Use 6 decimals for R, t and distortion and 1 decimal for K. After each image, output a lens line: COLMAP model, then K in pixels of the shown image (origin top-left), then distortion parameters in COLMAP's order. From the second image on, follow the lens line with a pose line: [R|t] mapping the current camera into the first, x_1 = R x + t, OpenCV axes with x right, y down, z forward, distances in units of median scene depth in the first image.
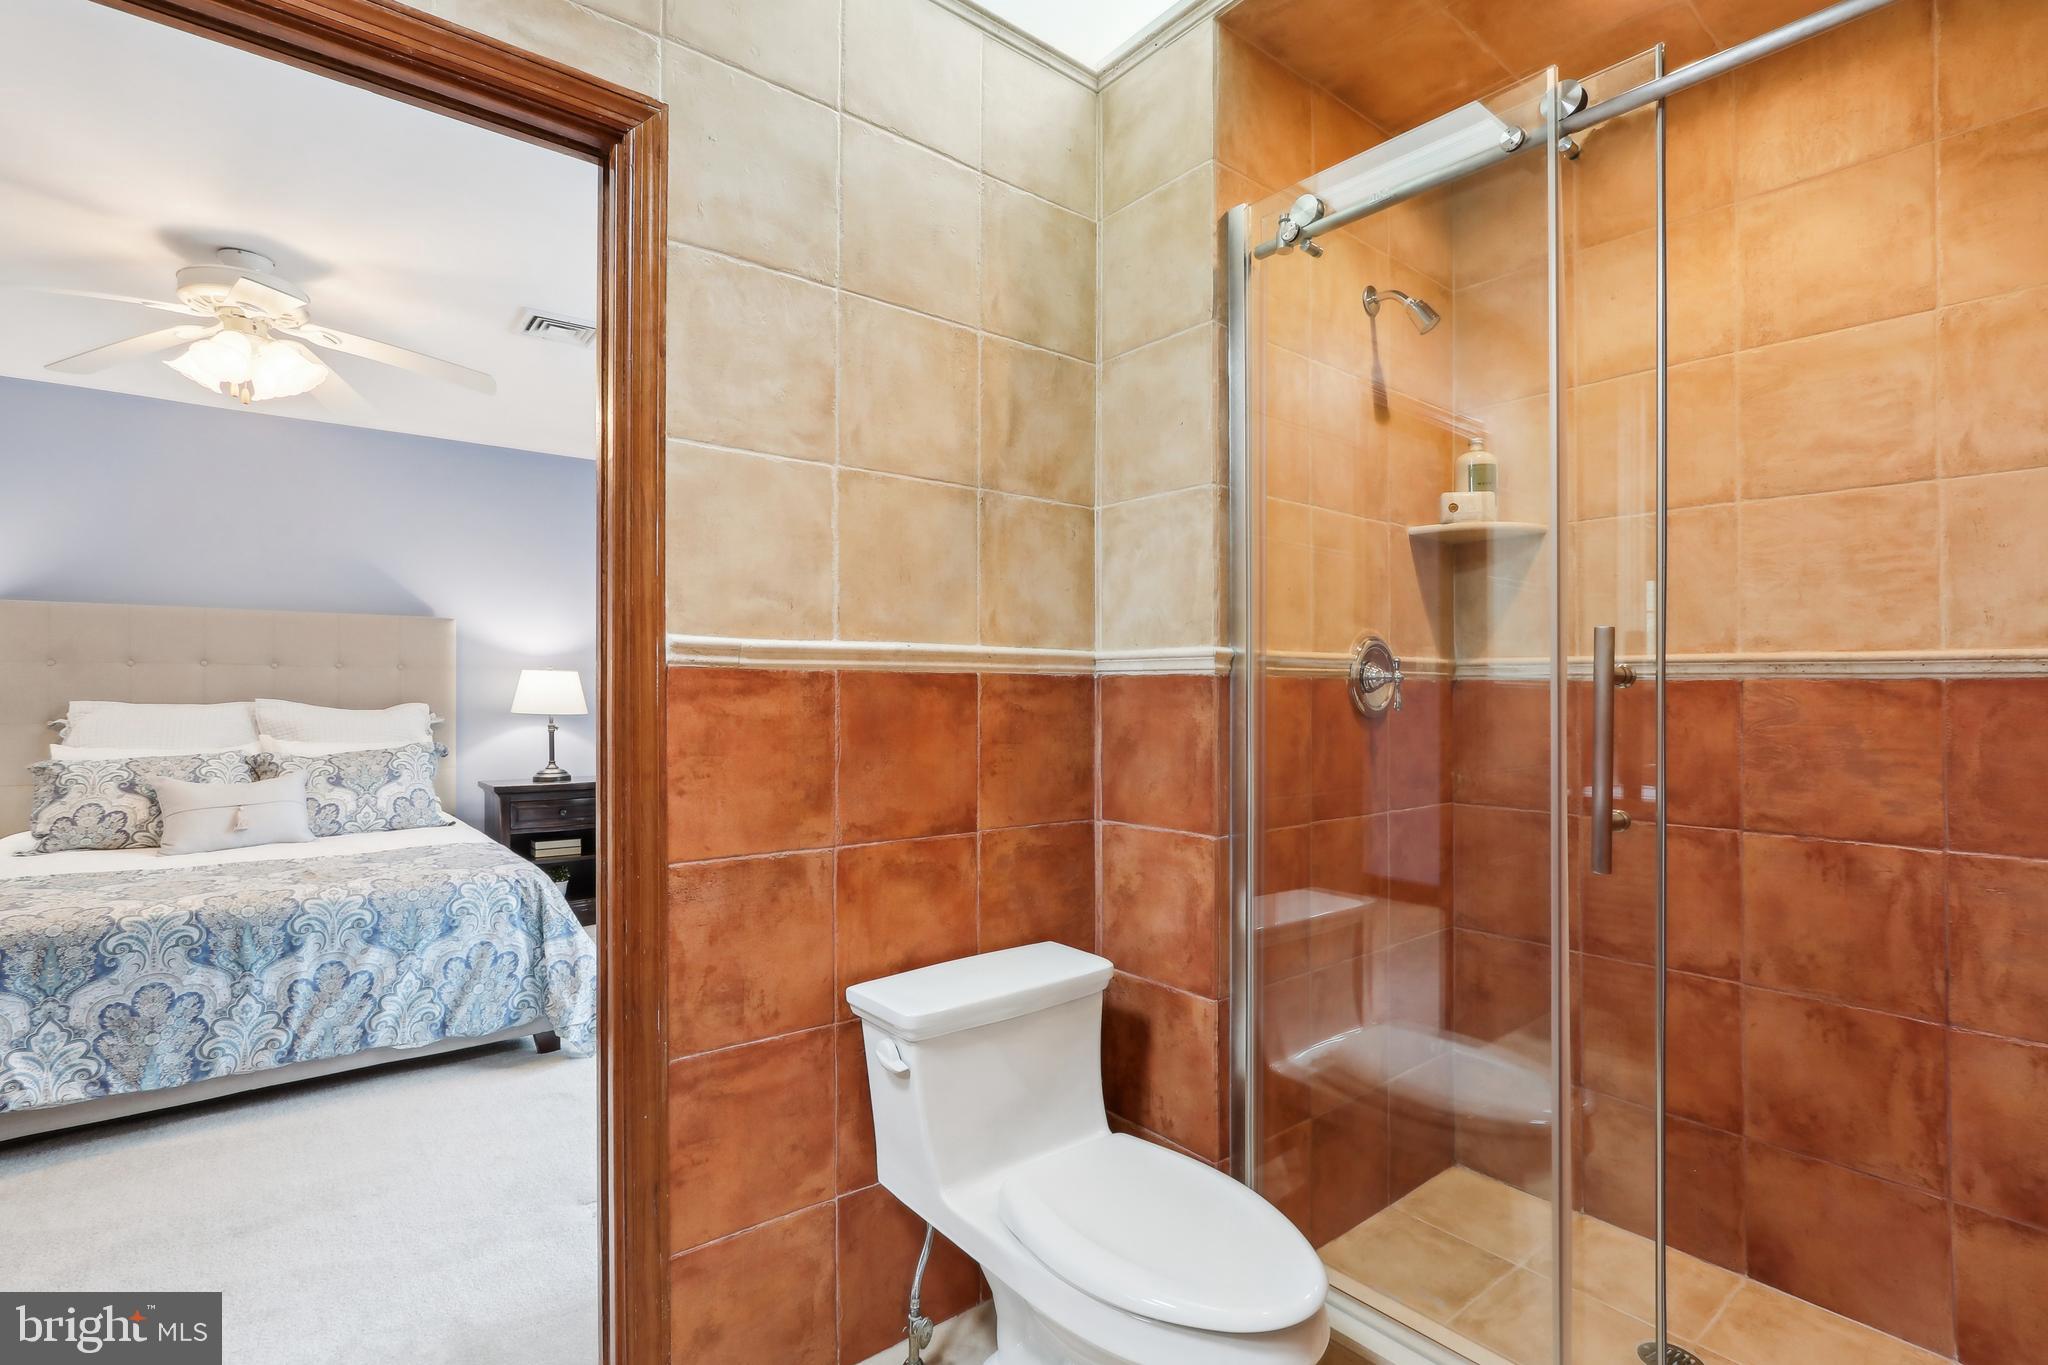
lens RADIAL K [[968.9, 0, 1016.8], [0, 968.9, 679.0], [0, 0, 1]] dist [-0.021173, 0.004901]
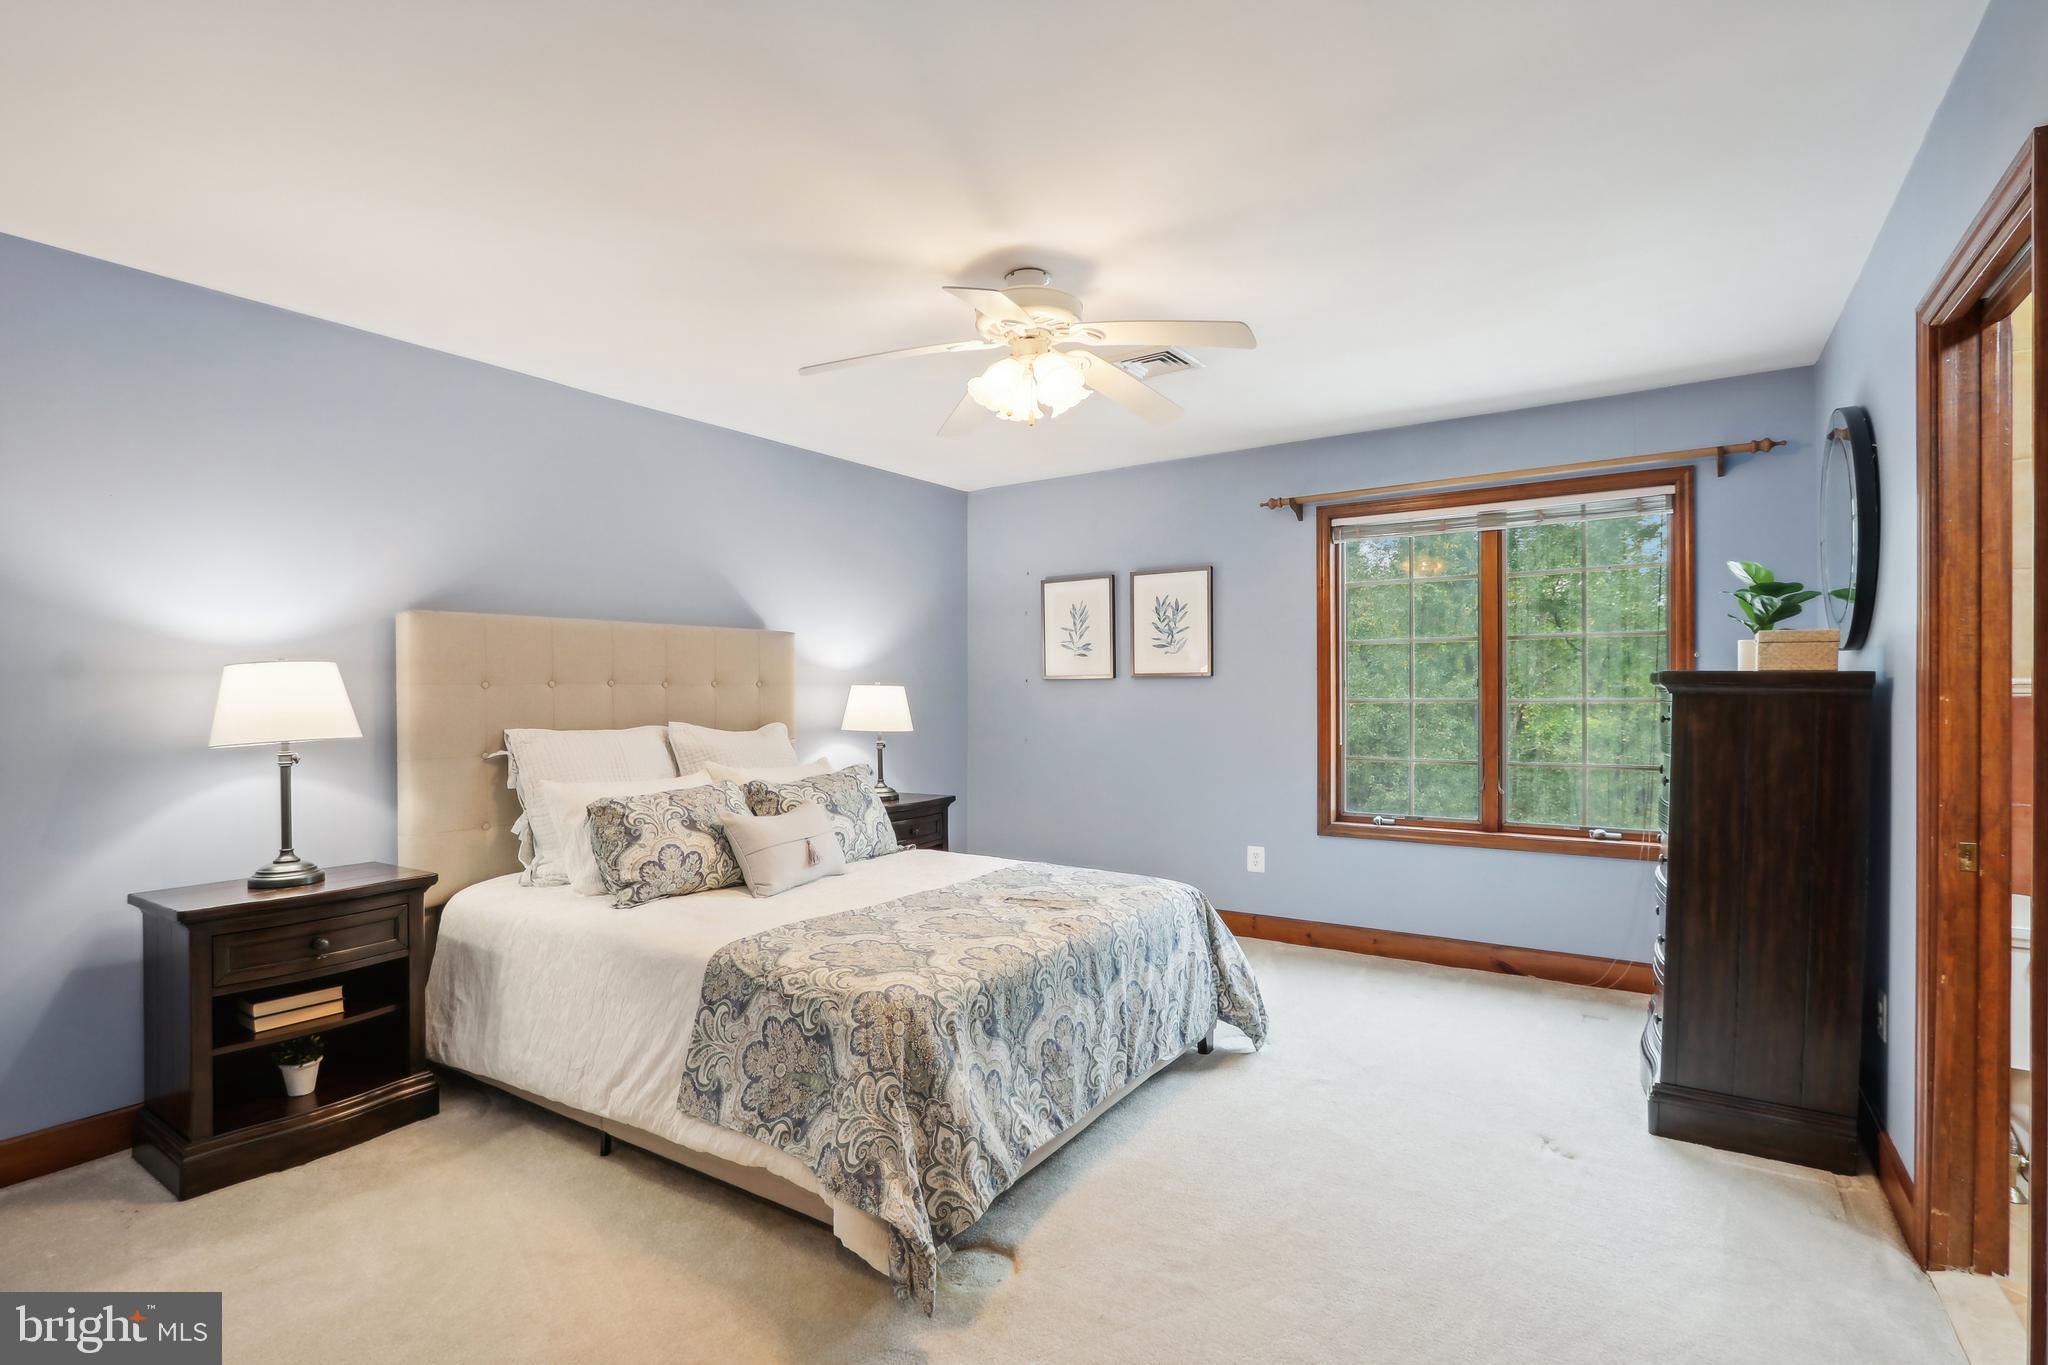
lens RADIAL K [[968.9, 0, 1016.8], [0, 968.9, 679.0], [0, 0, 1]] dist [-0.021173, 0.004901]
pose [[0.957716, -0.005800, 0.287656, -1.118989], [0.005849, 0.999983, 0.000688, -0.028058], [-0.287655, 0.001023, 0.957734, 0.050496]]
